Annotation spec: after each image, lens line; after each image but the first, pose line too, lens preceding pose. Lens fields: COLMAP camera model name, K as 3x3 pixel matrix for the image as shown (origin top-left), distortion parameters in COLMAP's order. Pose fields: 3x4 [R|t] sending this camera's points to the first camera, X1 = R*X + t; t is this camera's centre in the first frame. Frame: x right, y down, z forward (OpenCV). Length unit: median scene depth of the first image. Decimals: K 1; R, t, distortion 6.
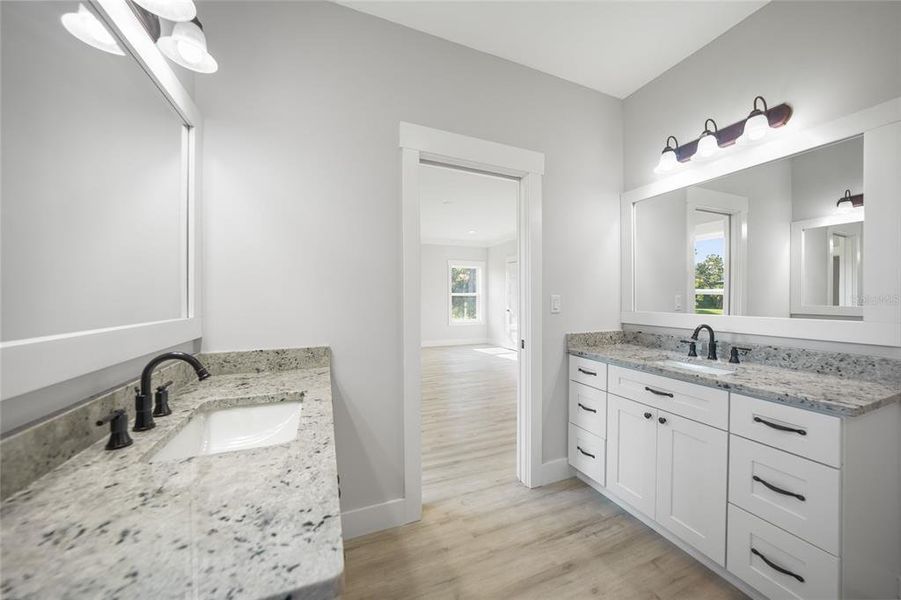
lens RADIAL K [[307.5, 0, 448.9], [0, 307.5, 301.0], [0, 0, 1]] dist [-0.015218, 0.000048]
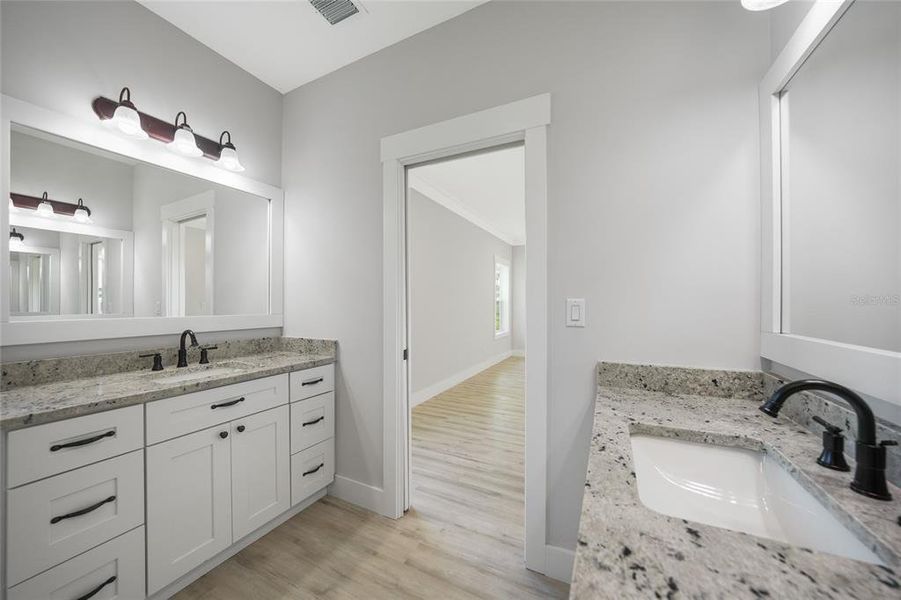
lens RADIAL K [[312.0, 0, 451.9], [0, 312.0, 304.5], [0, 0, 1]] dist [-0.013472, 0.000463]
pose [[0.666477, 0.006890, -0.745494, 0.810512], [-0.007829, 0.999967, 0.002243, -0.007902], [0.745485, 0.004341, 0.666508, 0.449203]]
